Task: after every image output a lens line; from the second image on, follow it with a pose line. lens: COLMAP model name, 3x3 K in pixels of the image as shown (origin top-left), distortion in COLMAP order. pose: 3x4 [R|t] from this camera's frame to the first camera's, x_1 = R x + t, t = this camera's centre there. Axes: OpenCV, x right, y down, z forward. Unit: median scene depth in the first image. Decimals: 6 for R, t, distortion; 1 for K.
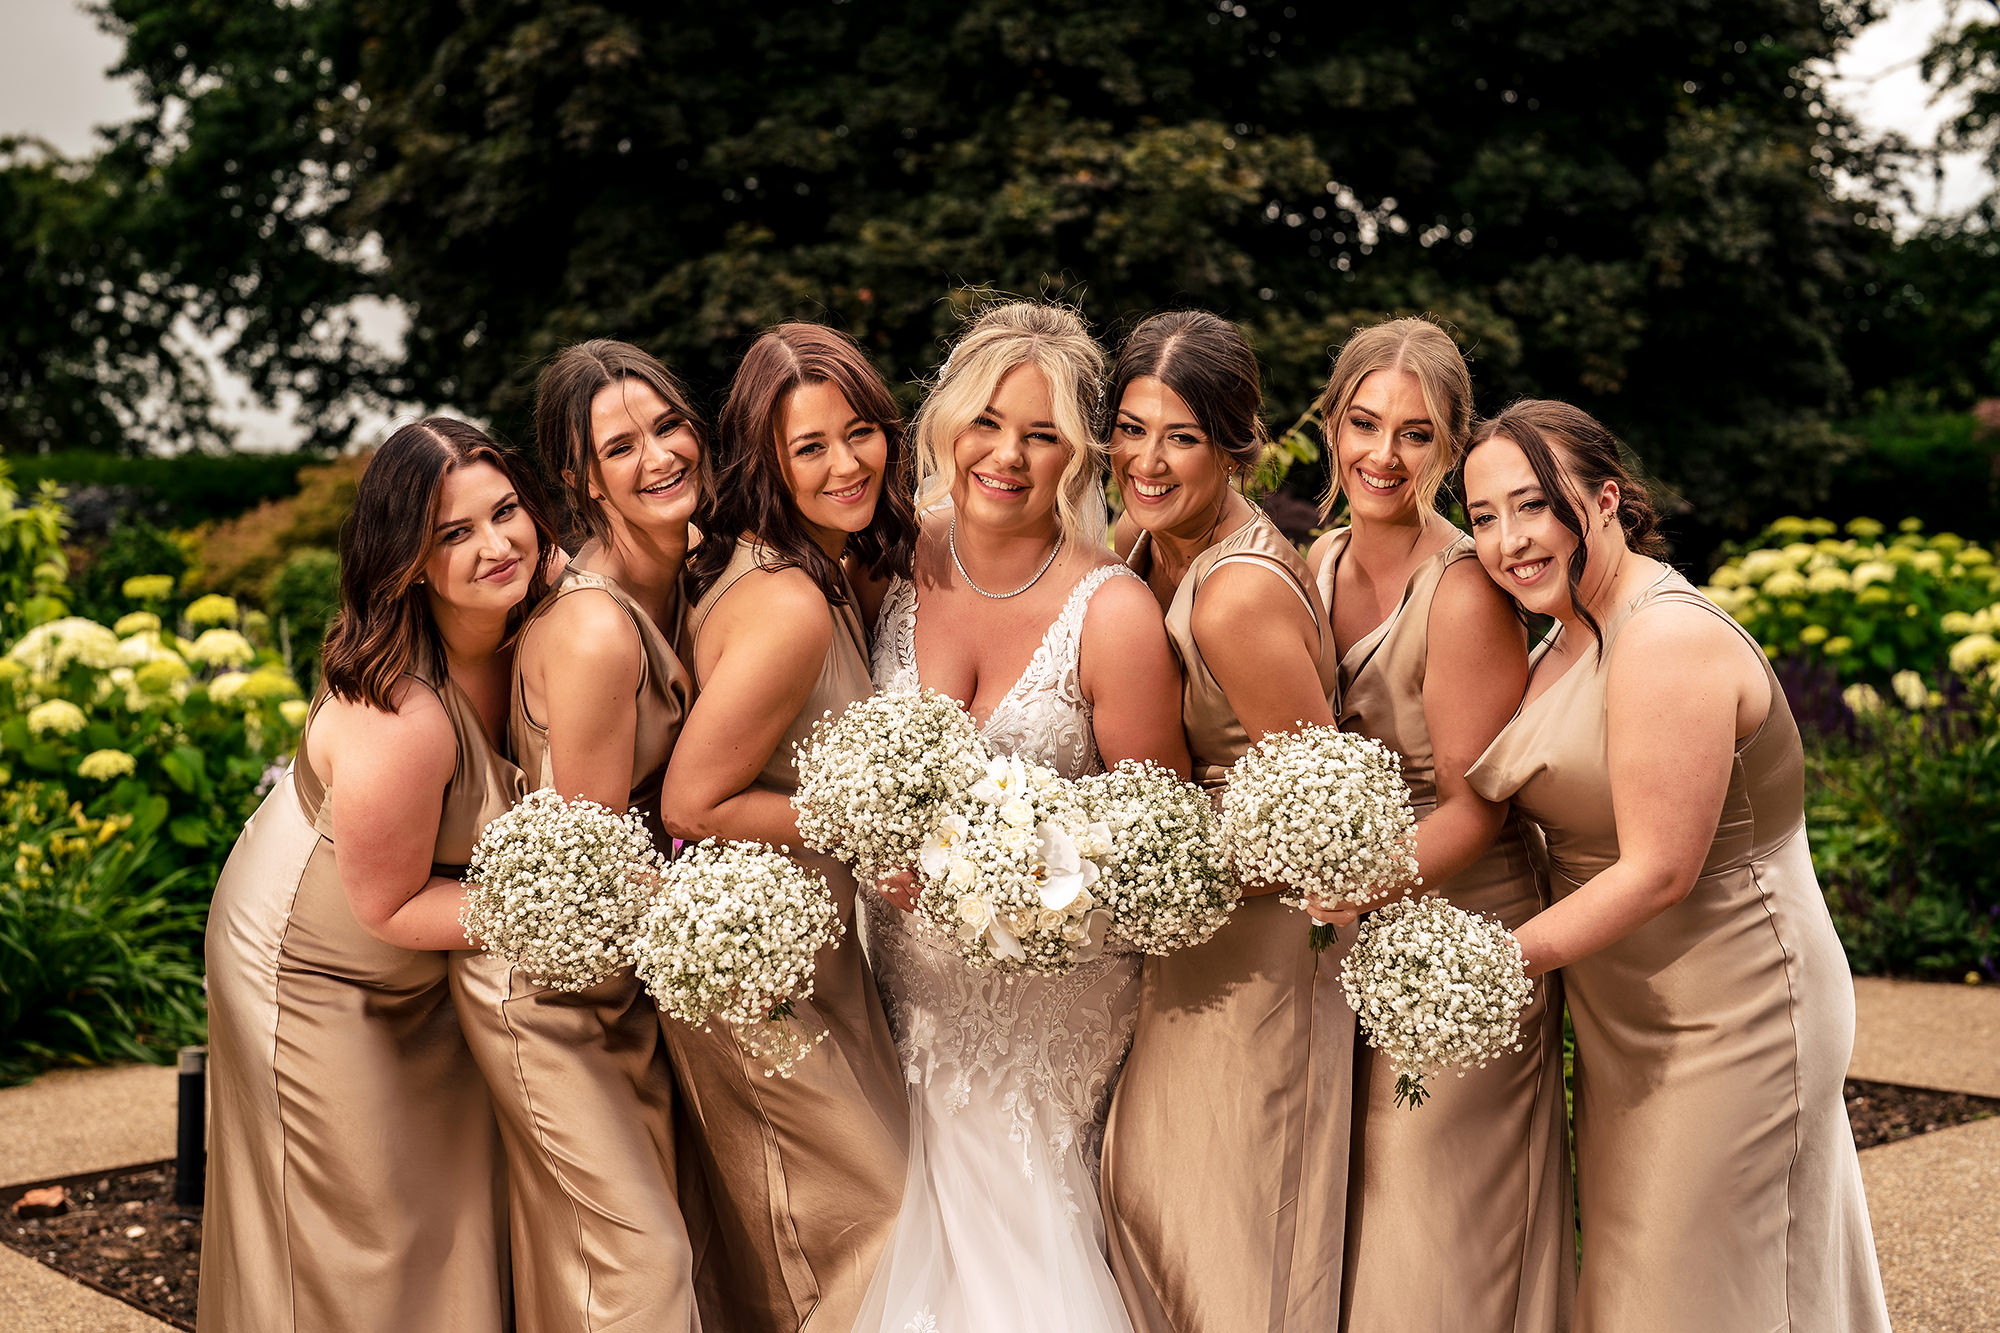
lens RADIAL K [[2964.3, 0, 937.0], [0, 2964.3, 662.2], [0, 0, 1]] dist [-0.041251, 0.537223]
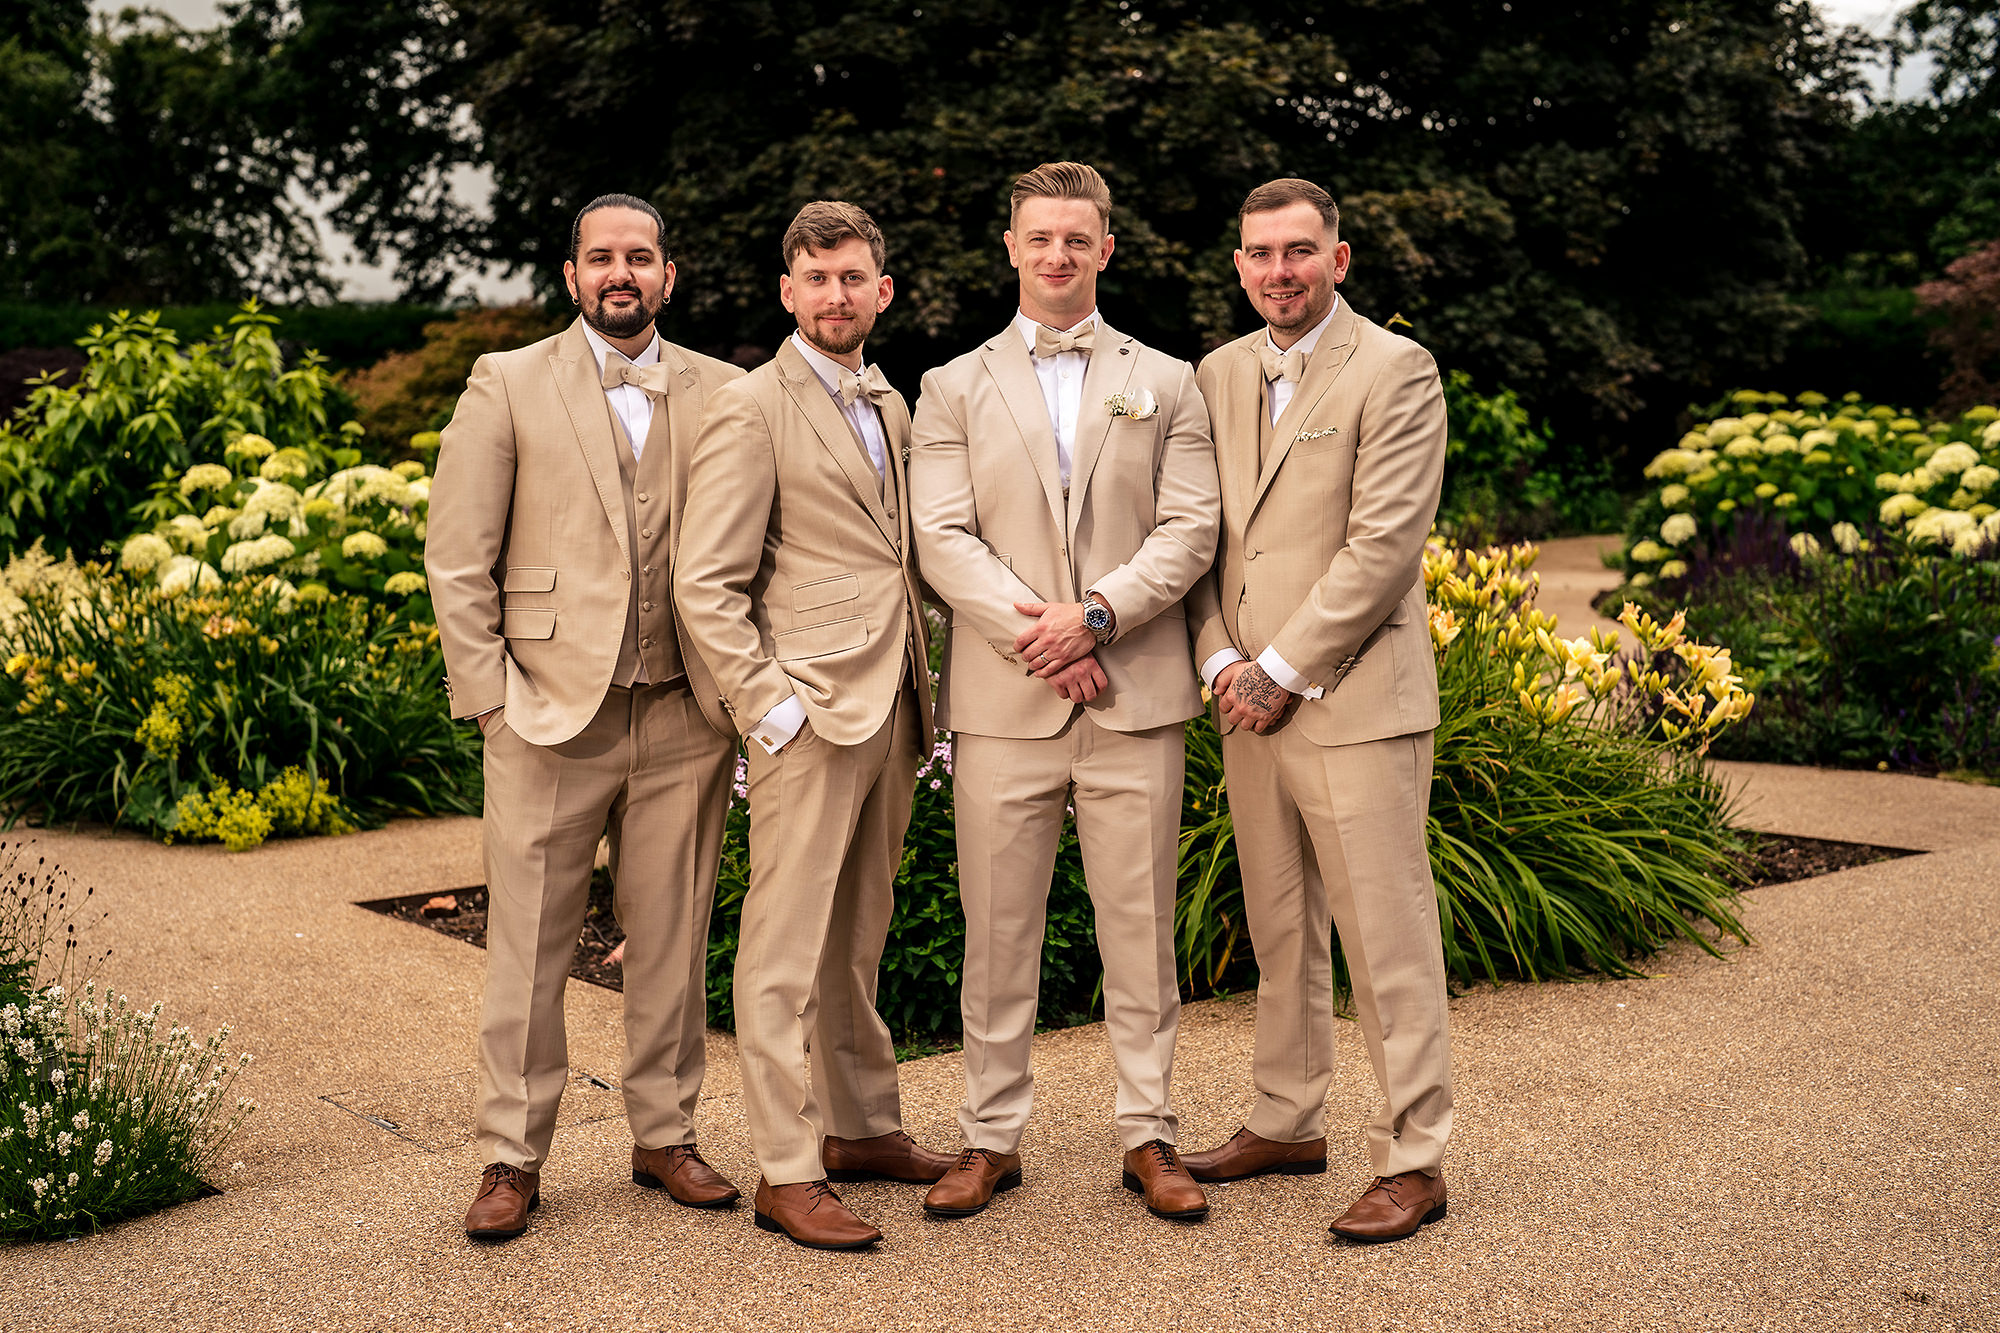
lens RADIAL K [[2678.5, 0, 1000.0], [0, 2678.5, 666.5], [0, 0, 1]] dist [-0.107142, 0.828120]
pose [[0.999899, 0.010574, 0.009461, -0.016995], [-0.011137, 0.998039, 0.061599, -0.001141], [-0.008791, -0.061698, 0.998056, -0.056281]]
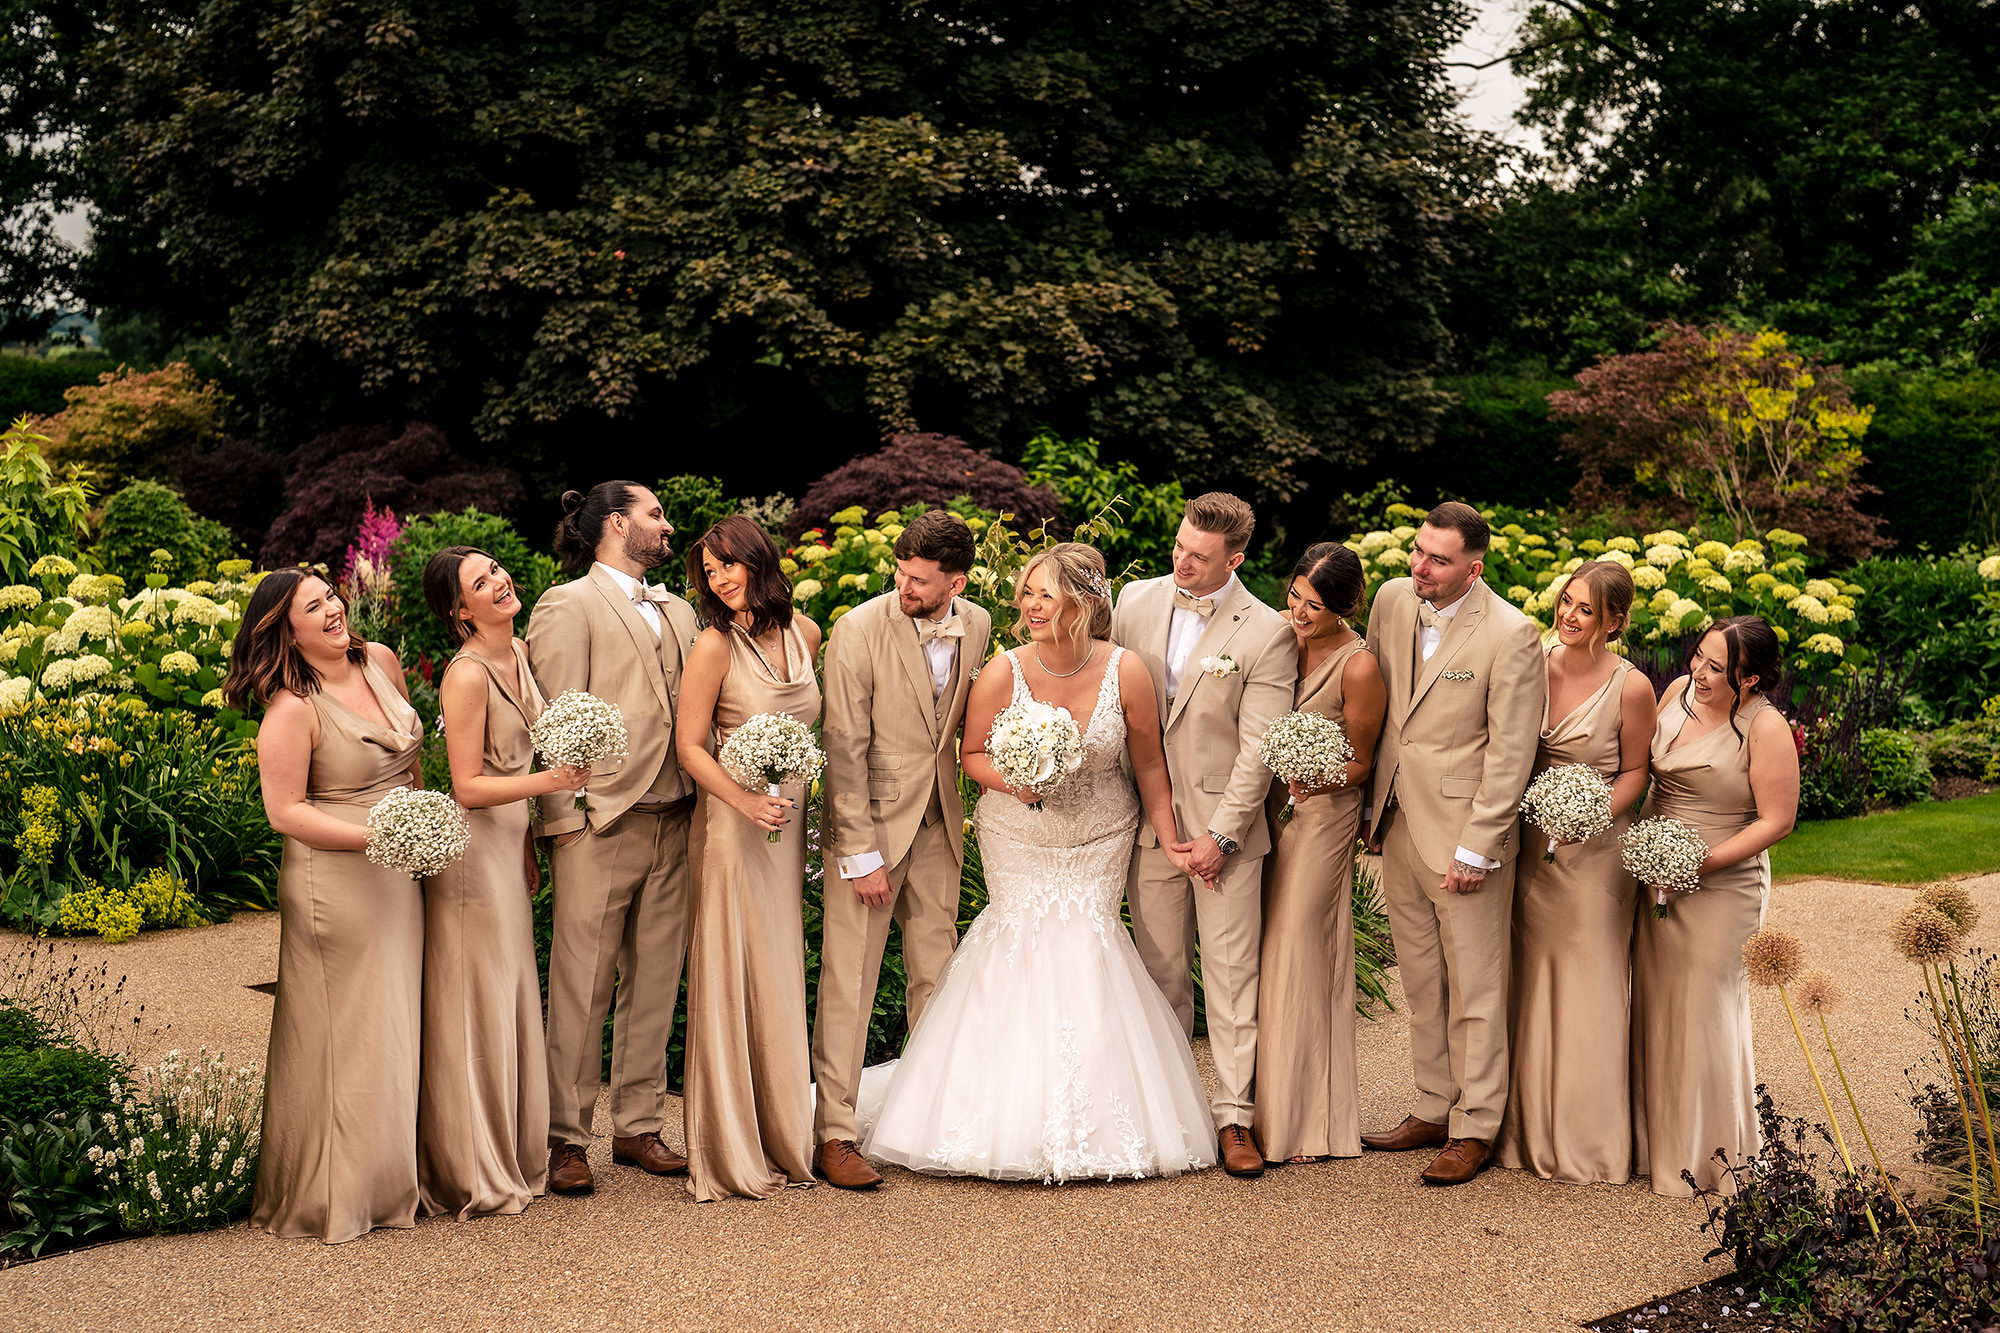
lens RADIAL K [[2741.5, 0, 1064.5], [0, 2741.5, 668.8], [0, 0, 1]] dist [-0.086882, 0.563038]
pose [[0.986941, 0.018543, 0.160013, -0.040802], [-0.024204, 0.999146, 0.033500, -0.013702], [-0.159255, -0.036935, 0.986546, -0.141232]]
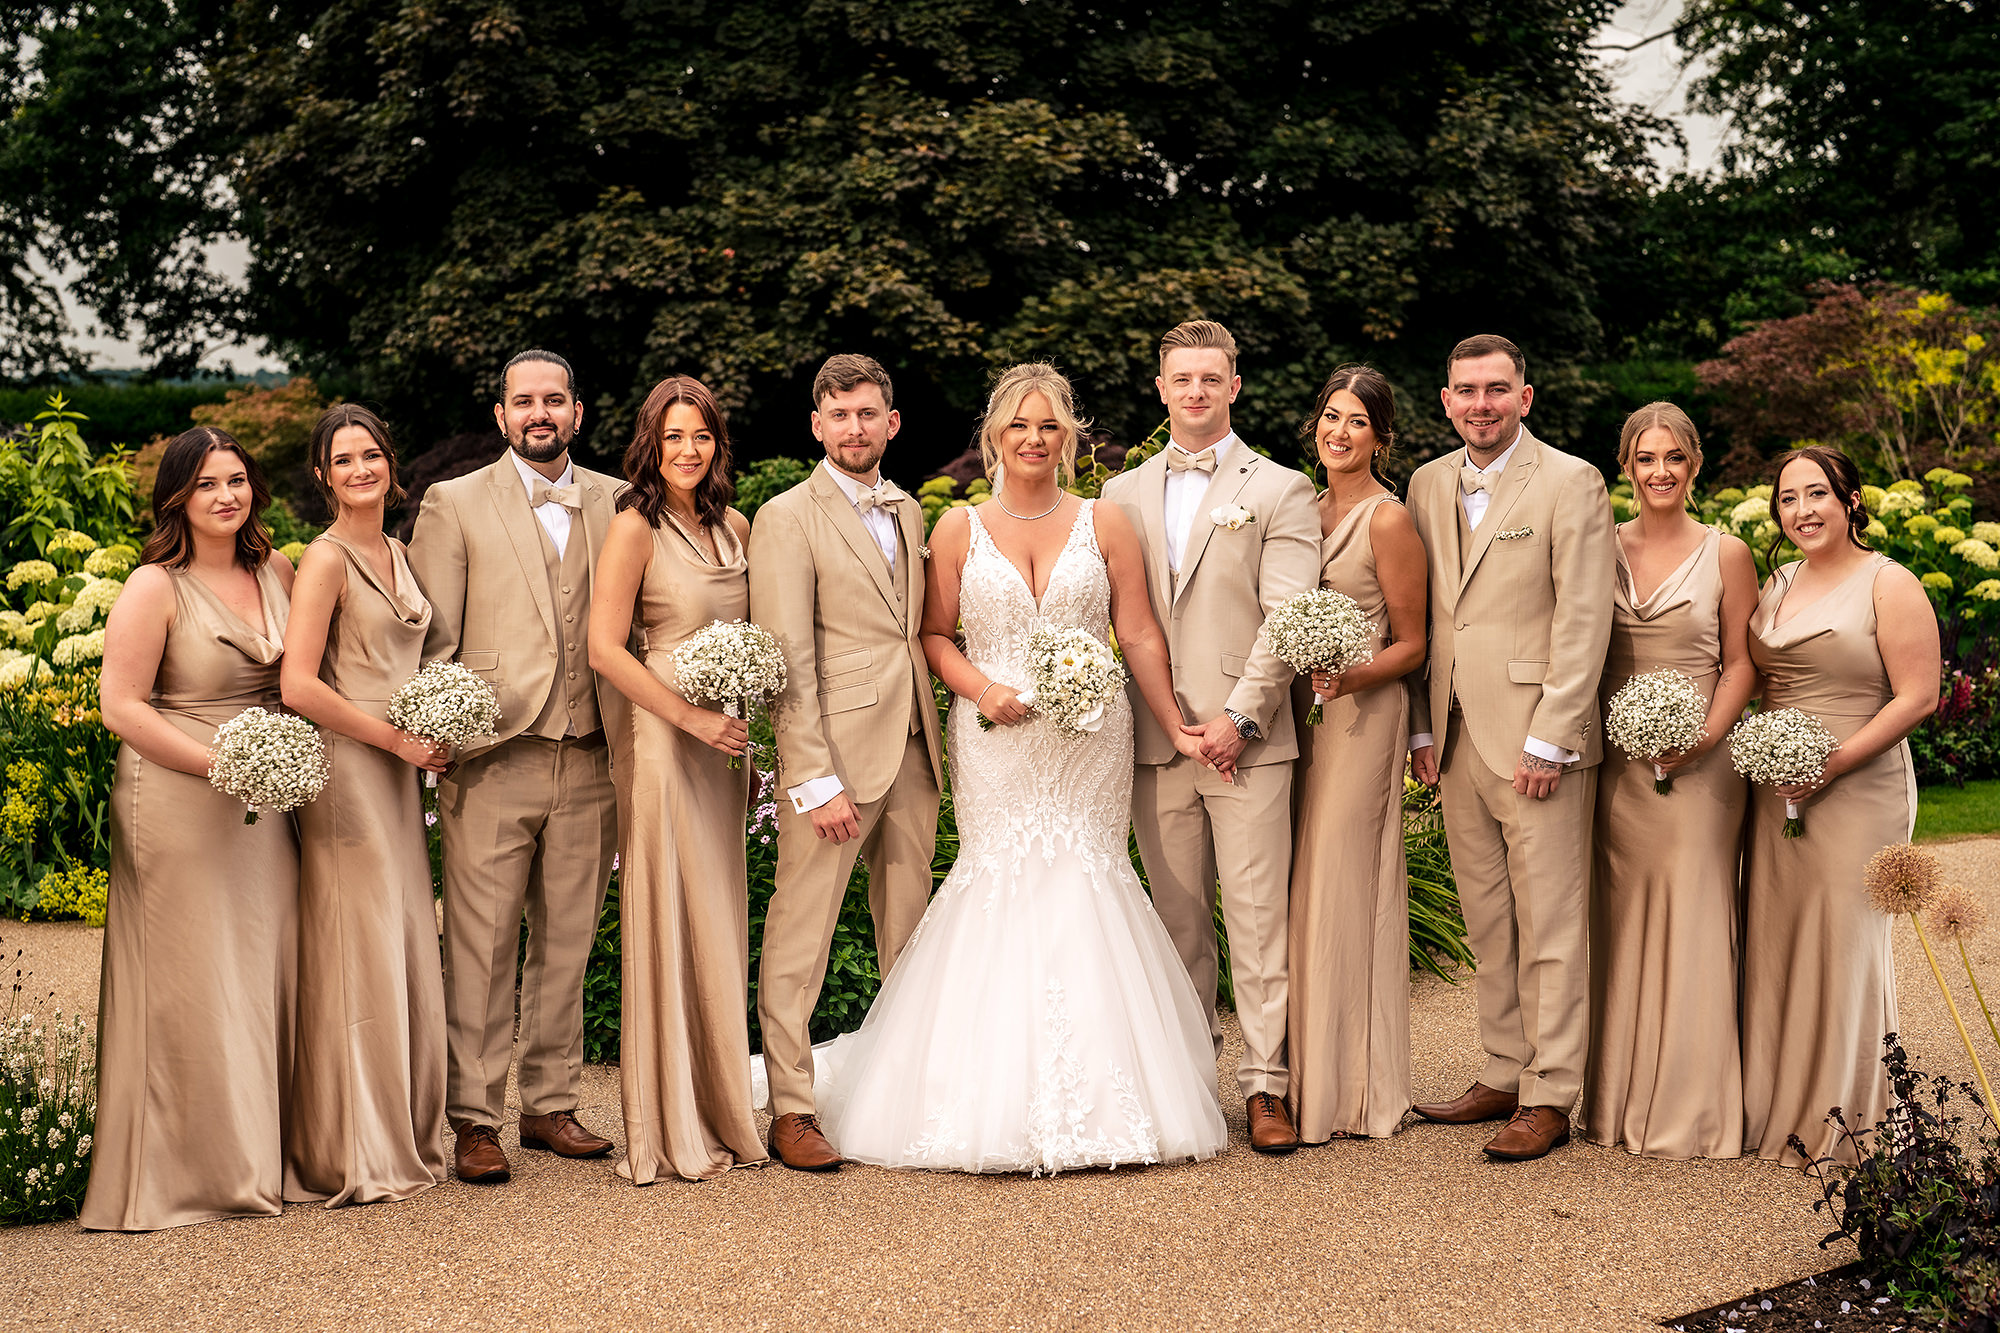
lens RADIAL K [[2783.6, 0, 1005.3], [0, 2783.6, 709.2], [0, 0, 1]] dist [-0.125052, 0.926924]
pose [[0.996348, -0.003039, 0.085329, -0.020379], [-0.000823, 0.998978, 0.045189, -0.002137], [-0.085379, -0.045094, 0.995328, -0.105883]]
